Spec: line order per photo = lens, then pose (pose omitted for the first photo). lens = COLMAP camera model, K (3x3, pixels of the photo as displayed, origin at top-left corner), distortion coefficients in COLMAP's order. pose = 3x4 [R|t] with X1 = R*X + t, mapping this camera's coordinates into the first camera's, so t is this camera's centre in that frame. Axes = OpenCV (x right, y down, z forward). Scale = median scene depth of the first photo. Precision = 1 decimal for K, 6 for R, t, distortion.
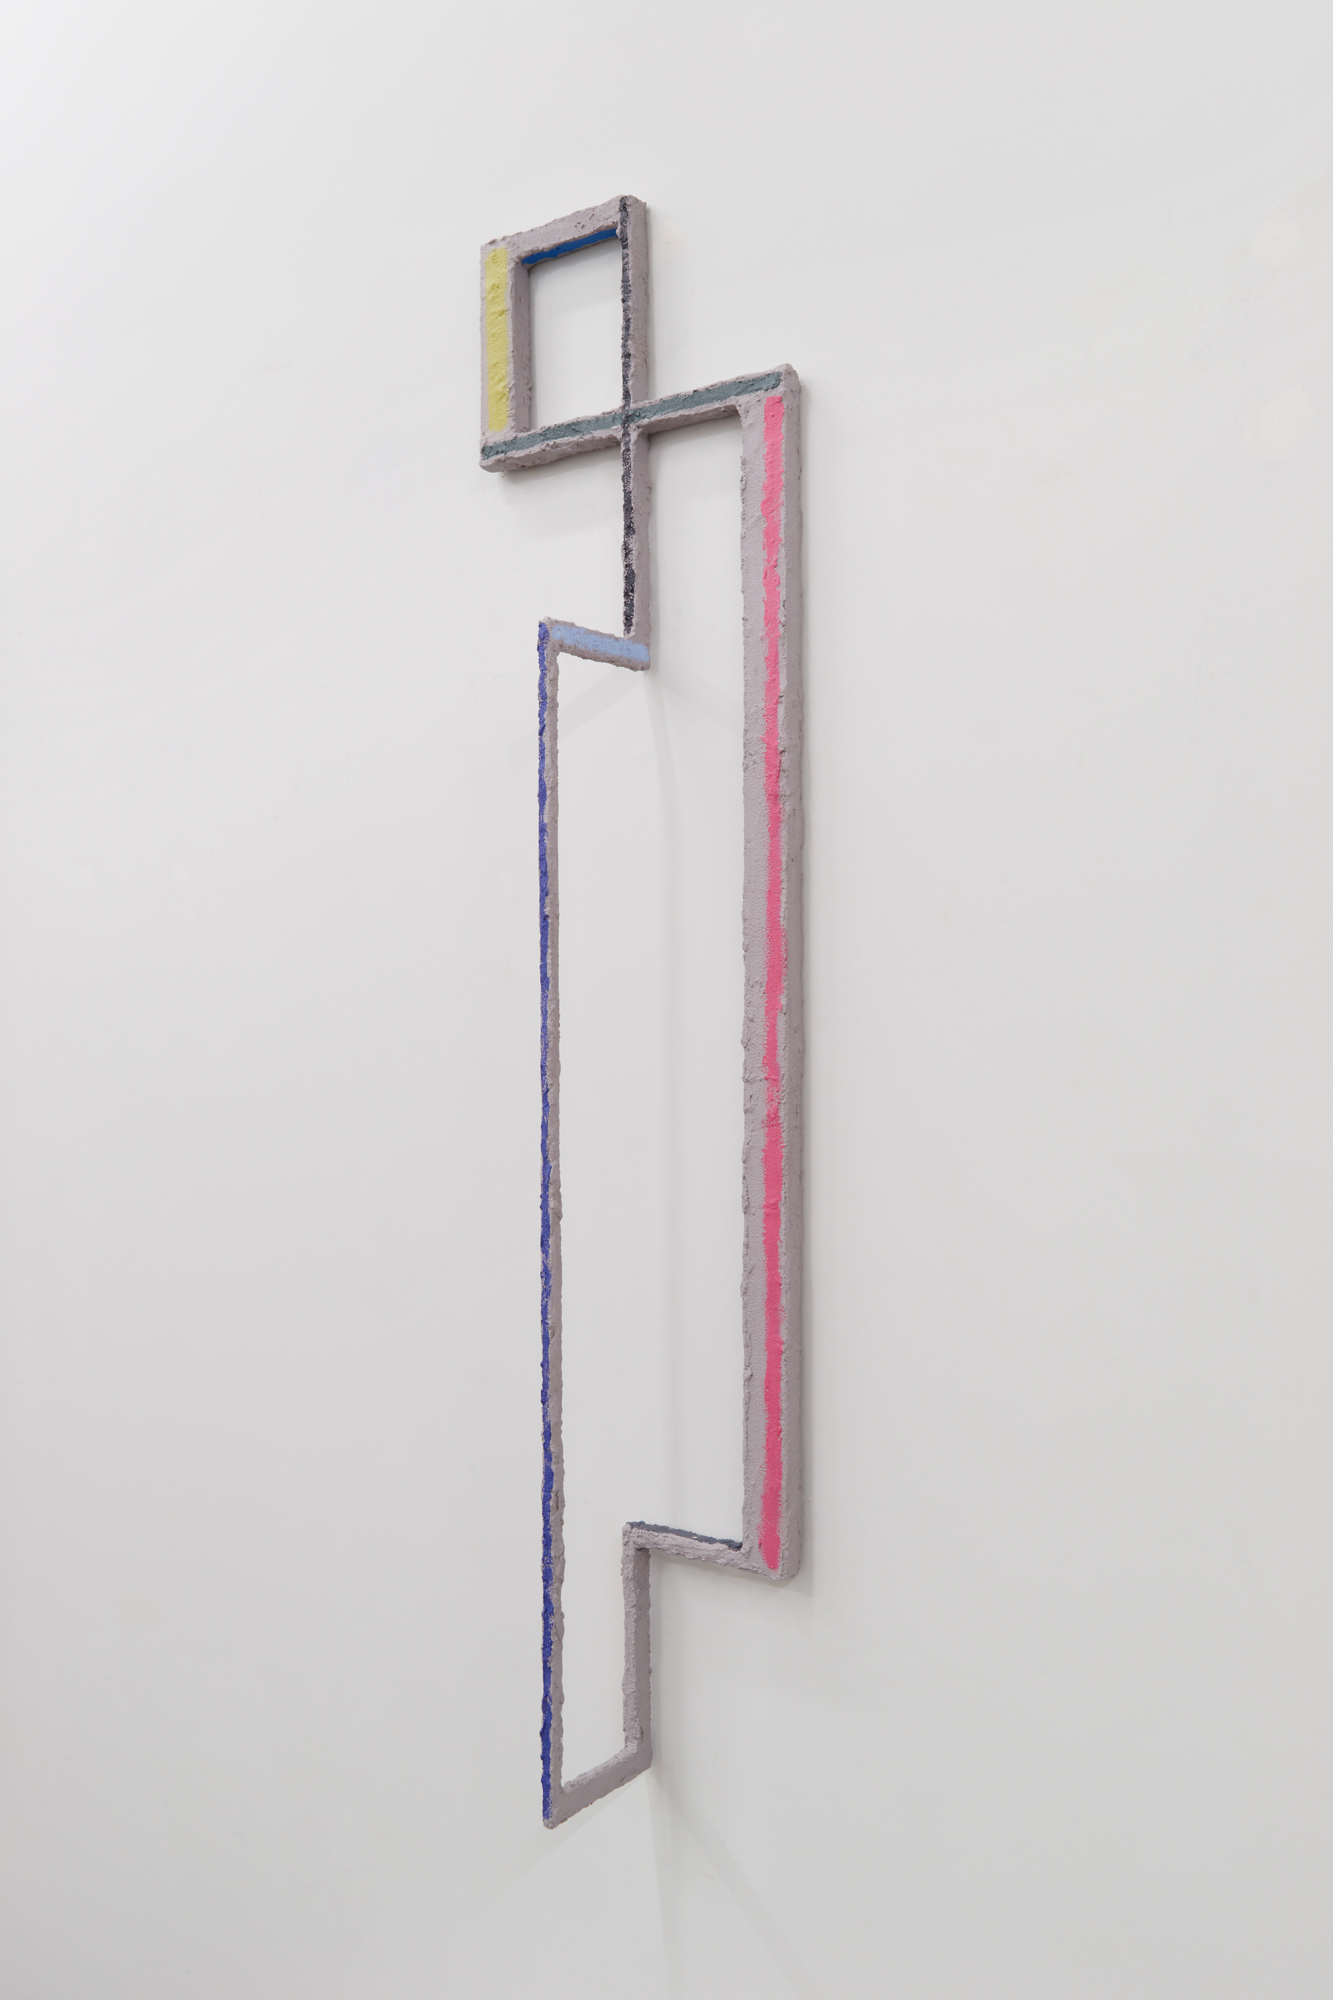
lens RADIAL K [[1778.9, 0, 666.5], [0, 1778.9, 1001.0], [0, 0, 1]] dist [-0.007159, -0.016411]
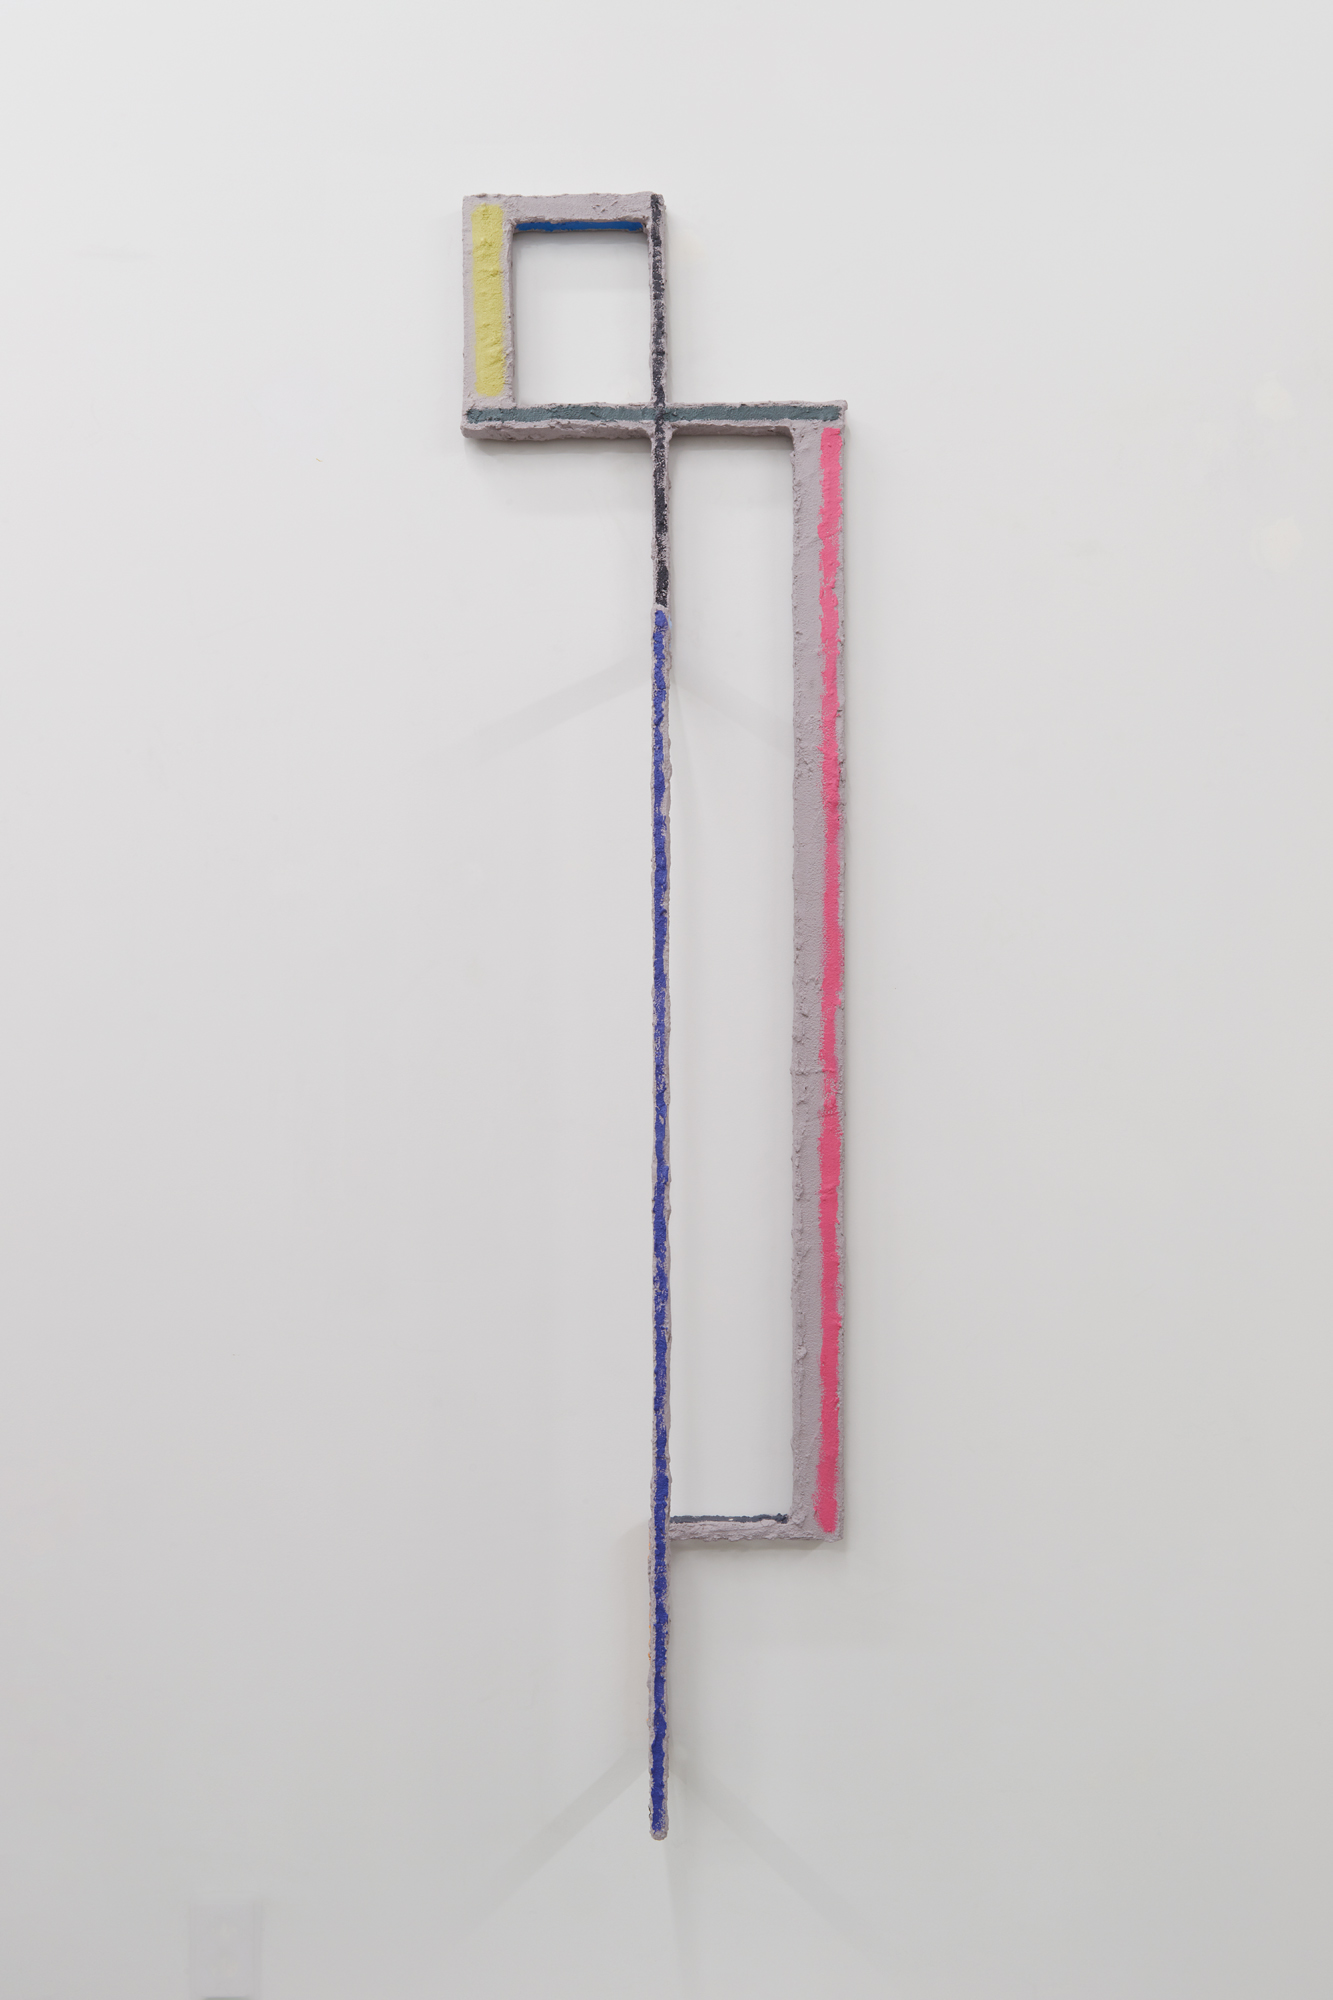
lens RADIAL K [[1591.1, 0, 666.5], [0, 1591.1, 997.7], [0, 0, 1]] dist [-0.032017, 0.007893]
pose [[0.802410, -0.005299, 0.596749, -0.578191], [0.004636, 0.999986, 0.002645, -0.002797], [-0.596755, 0.000644, 0.802423, 0.295910]]
